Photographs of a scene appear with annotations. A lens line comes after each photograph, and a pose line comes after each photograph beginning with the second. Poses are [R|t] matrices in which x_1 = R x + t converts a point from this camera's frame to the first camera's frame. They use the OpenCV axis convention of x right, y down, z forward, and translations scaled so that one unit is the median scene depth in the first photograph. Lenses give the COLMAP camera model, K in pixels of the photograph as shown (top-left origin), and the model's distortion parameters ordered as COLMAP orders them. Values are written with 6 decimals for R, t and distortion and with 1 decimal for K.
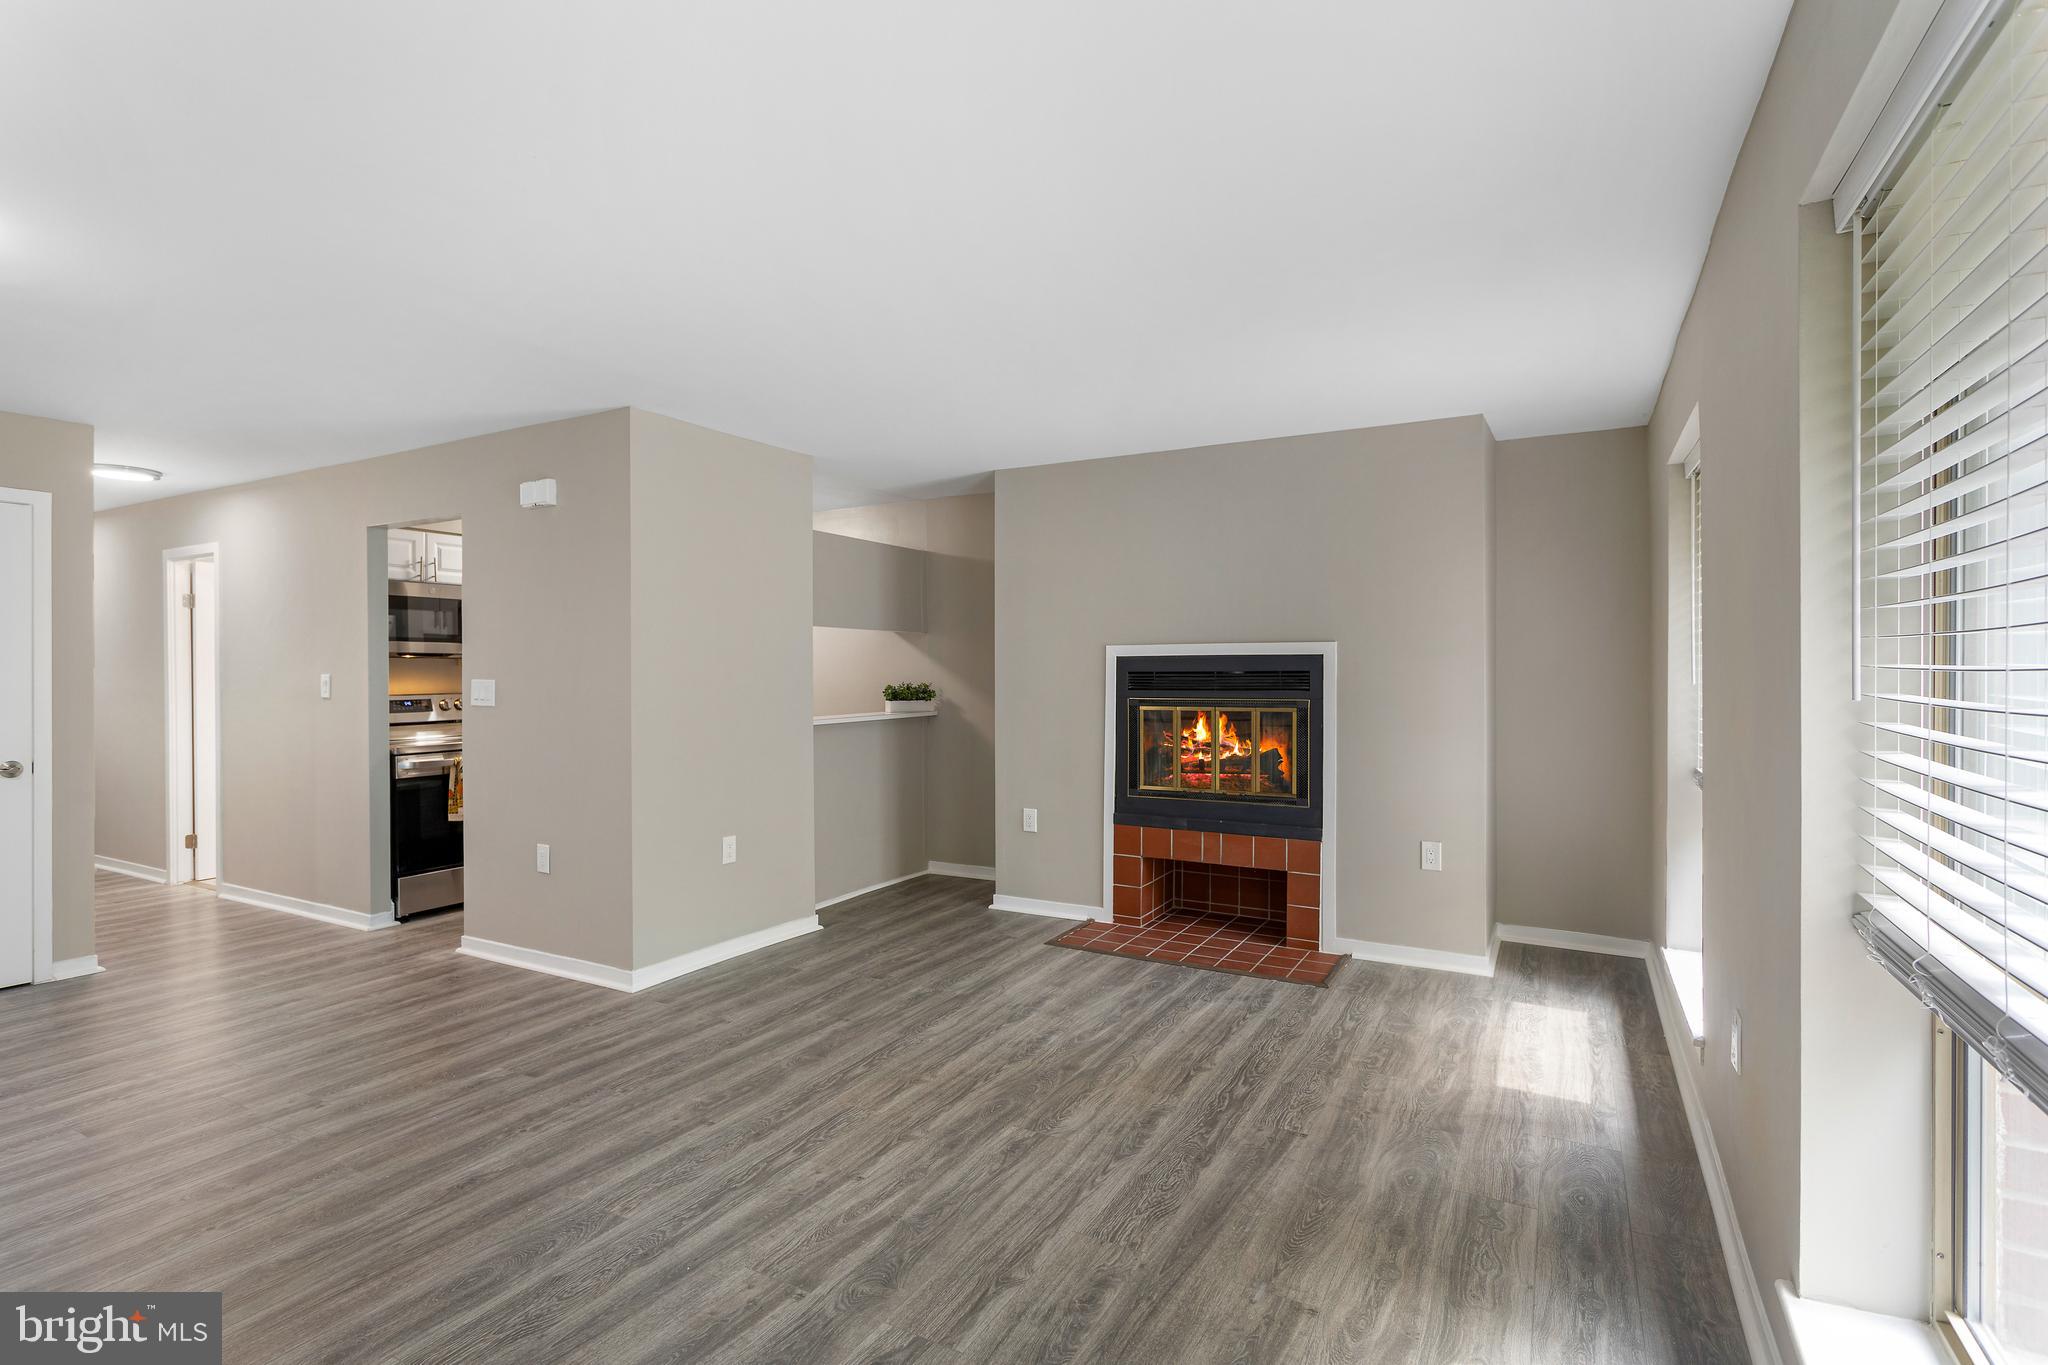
lens RADIAL K [[969.9, 0, 1020.2], [0, 969.9, 673.5], [0, 0, 1]] dist [-0.000692, 0.001405]
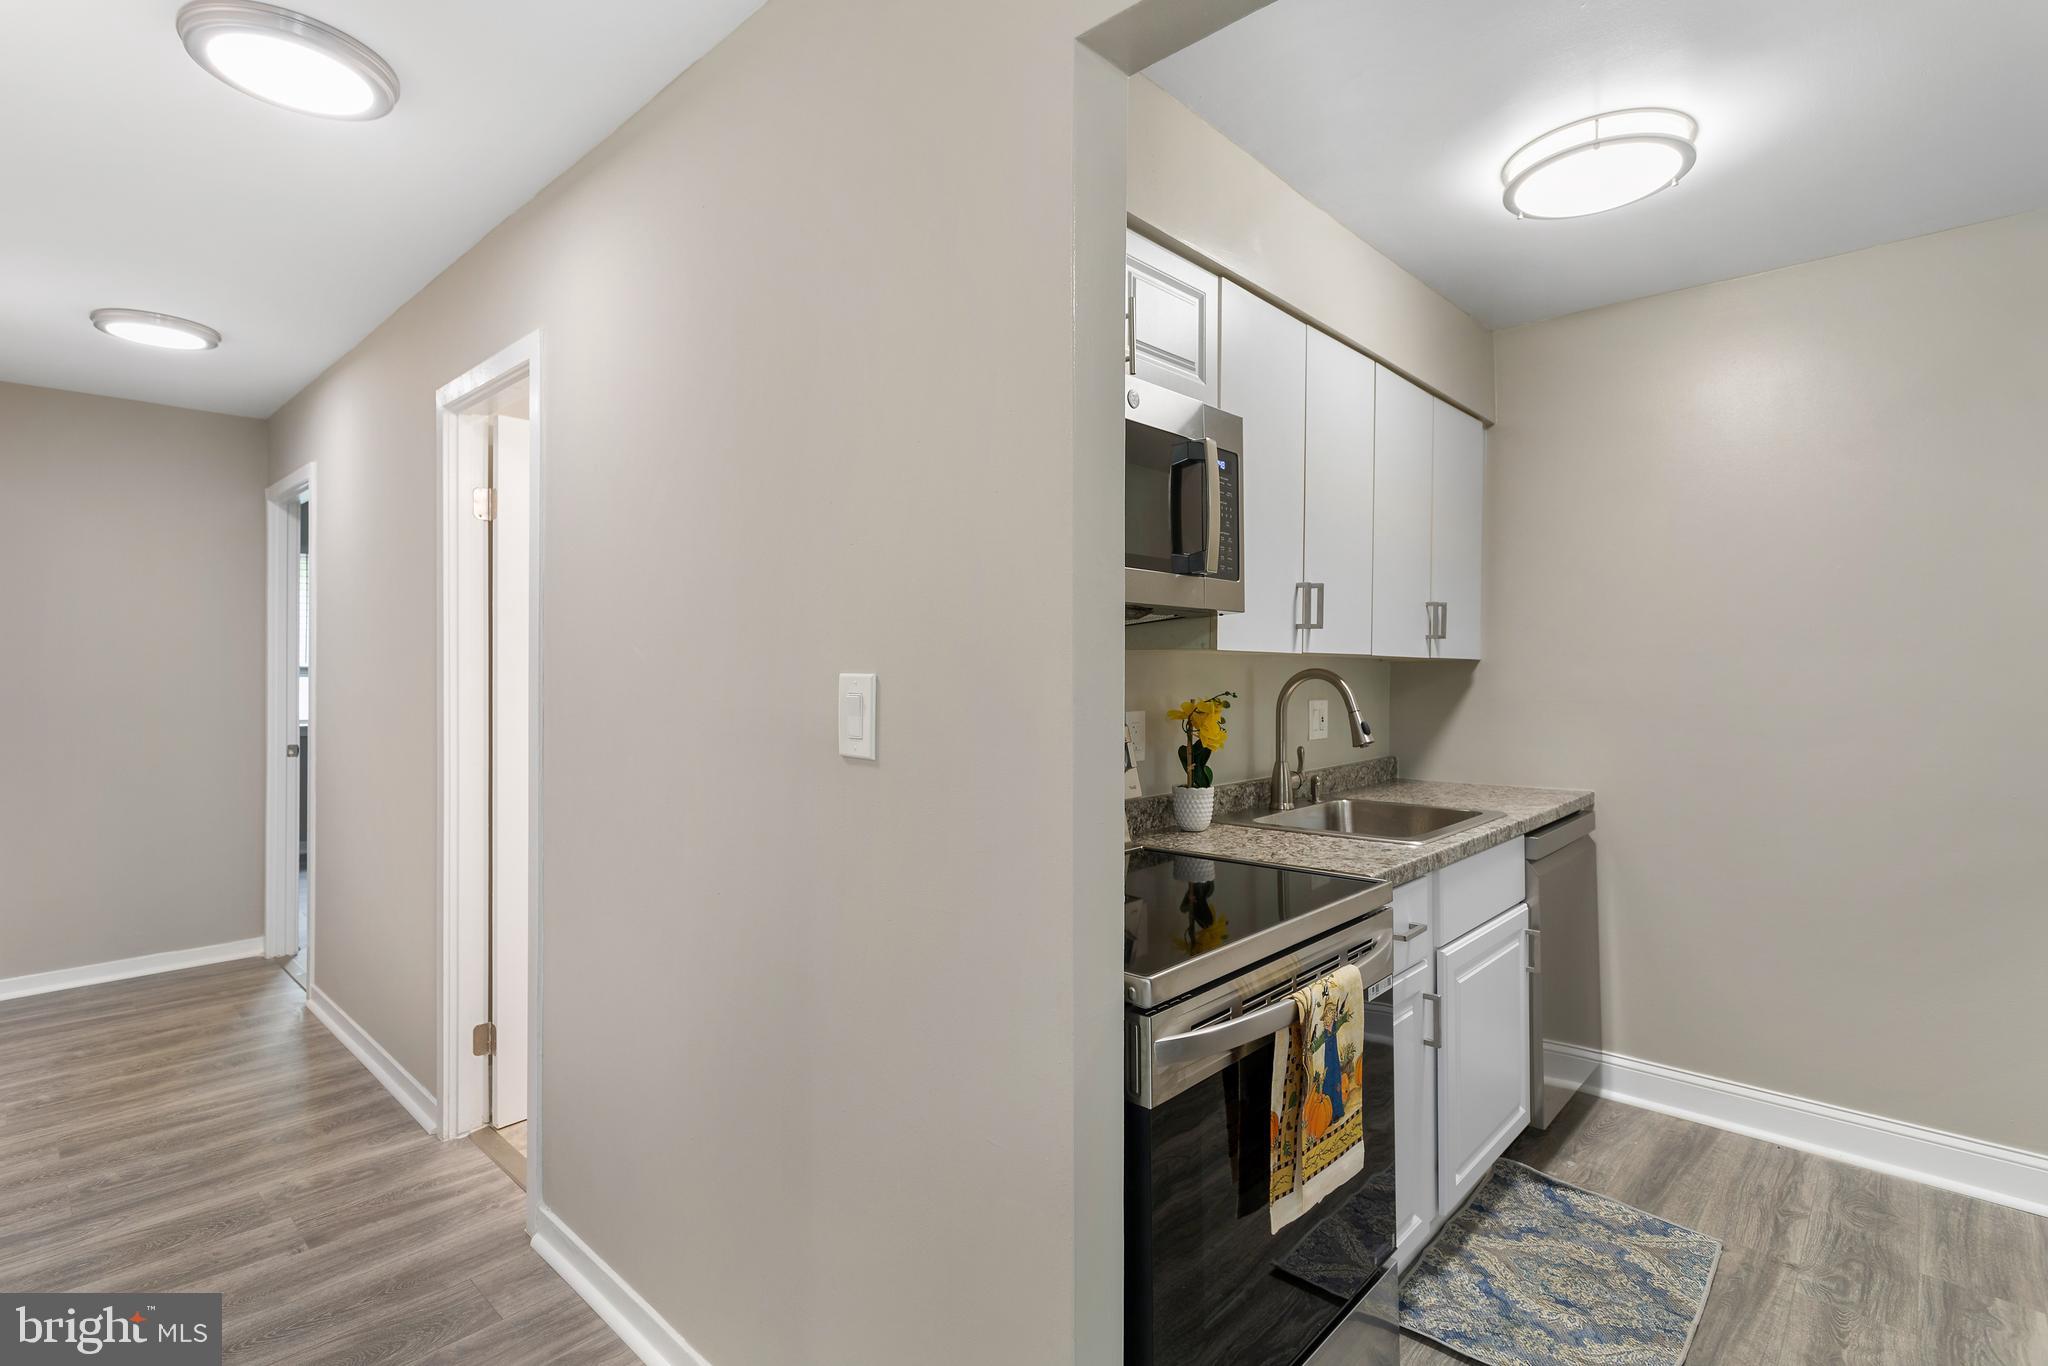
lens RADIAL K [[969.9, 0, 996.4], [0, 969.9, 659.6], [0, 0, 1]] dist [-0.000692, 0.001405]
pose [[0.966848, 0.002746, -0.255336, -0.679533], [-0.005403, 0.999938, -0.009708, -0.000113], [0.255294, 0.010766, 0.966804, 0.830291]]
